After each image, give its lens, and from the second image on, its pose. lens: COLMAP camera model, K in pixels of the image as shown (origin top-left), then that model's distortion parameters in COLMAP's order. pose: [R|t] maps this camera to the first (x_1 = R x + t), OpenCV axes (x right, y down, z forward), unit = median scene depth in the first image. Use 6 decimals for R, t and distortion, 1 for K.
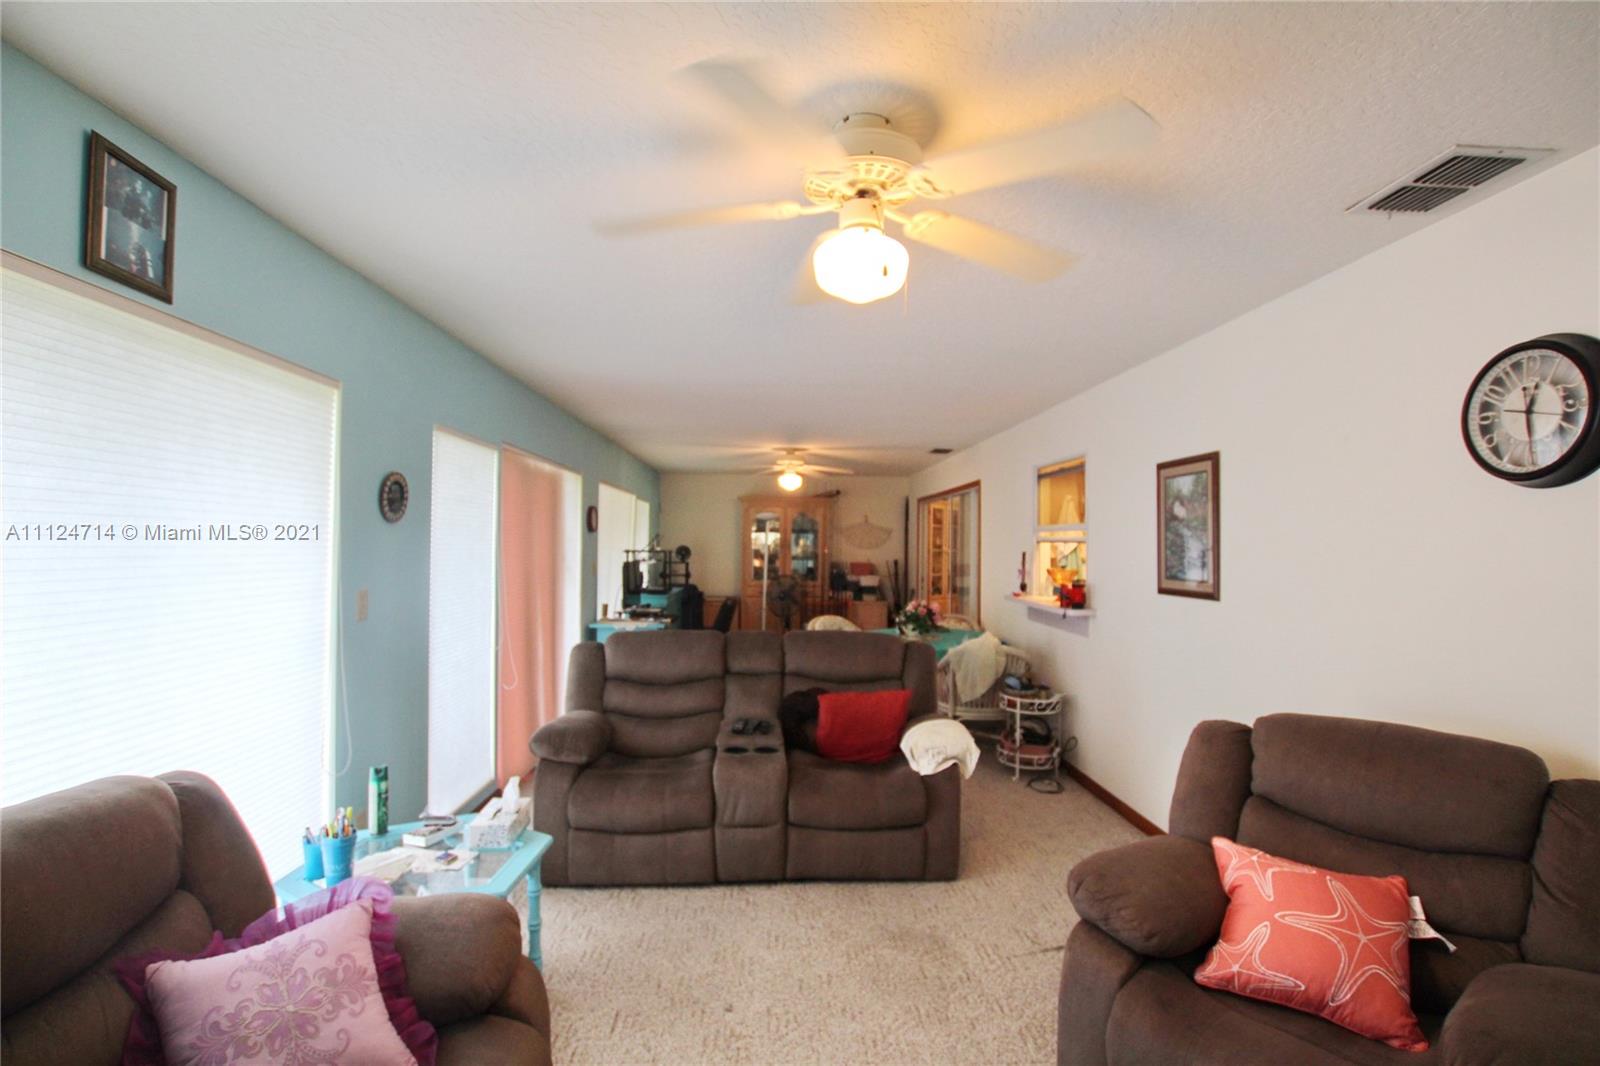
lens RADIAL K [[741.8, 0, 794.5], [0, 741.8, 536.1], [0, 0, 1]] dist [-0.033699, 0.005792]
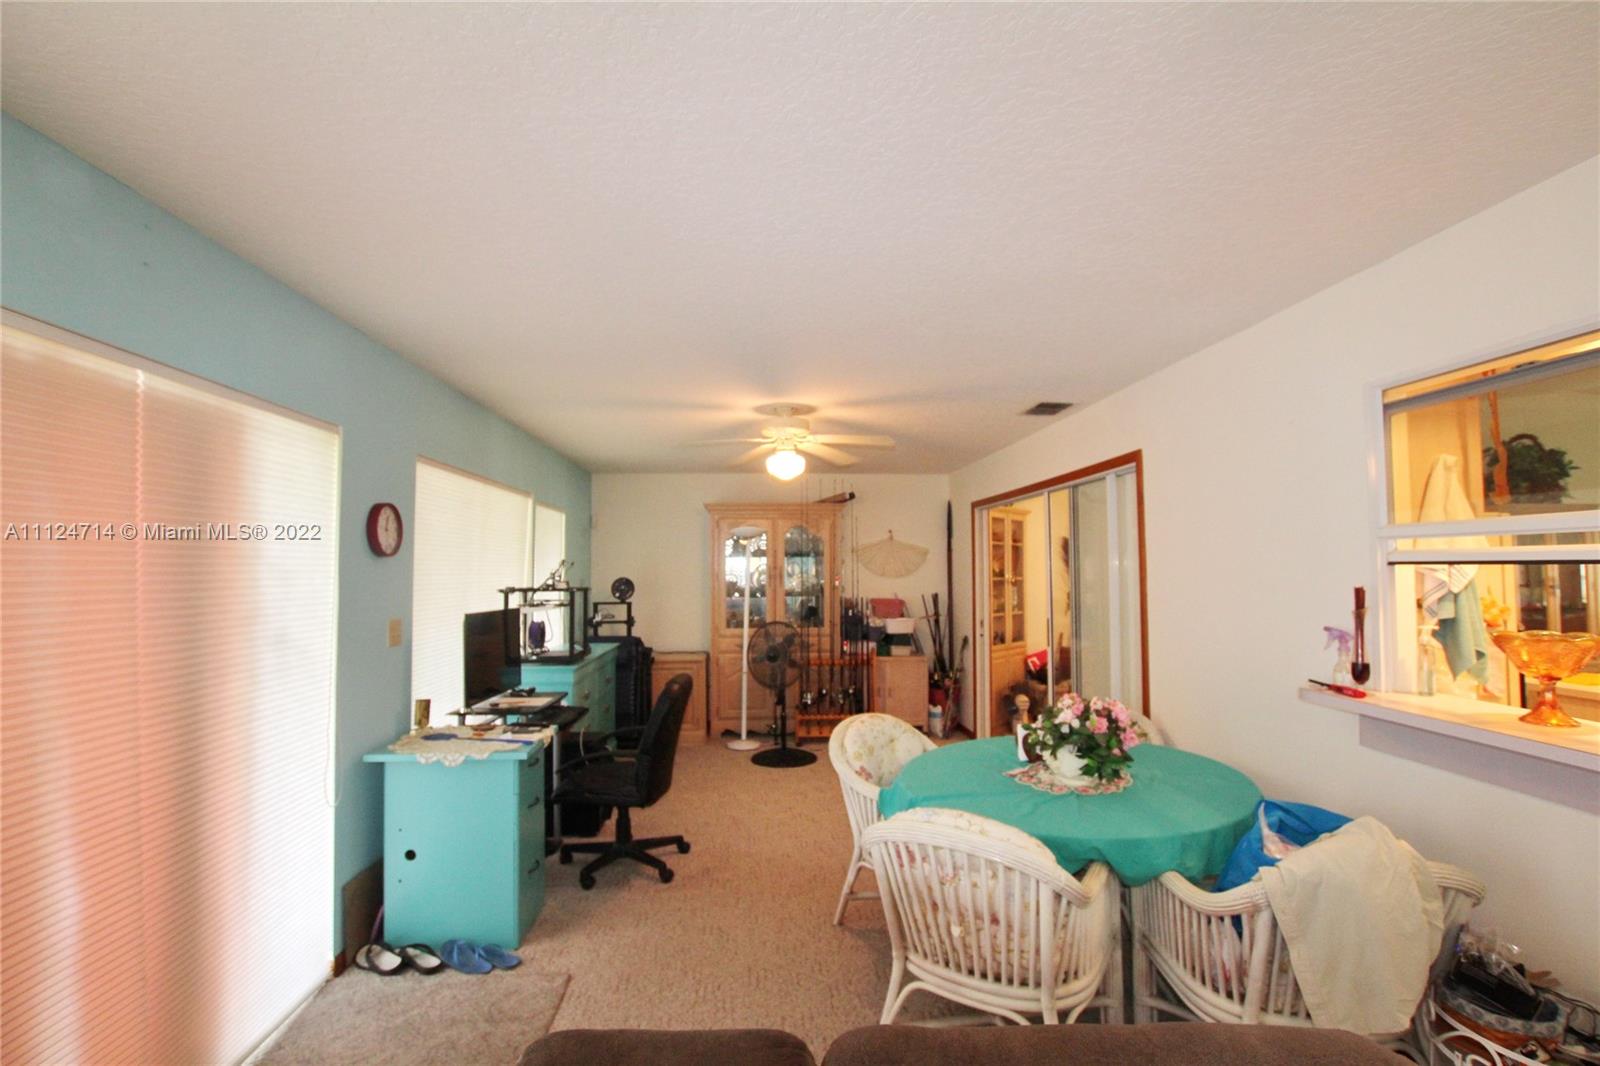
lens RADIAL K [[741.8, 0, 794.5], [0, 741.8, 536.1], [0, 0, 1]] dist [-0.033699, 0.005792]
pose [[0.999646, -0.014004, 0.022638, -0.009910], [0.014807, 0.999252, -0.035732, 0.001387], [-0.022121, 0.036055, 0.999105, 0.331510]]
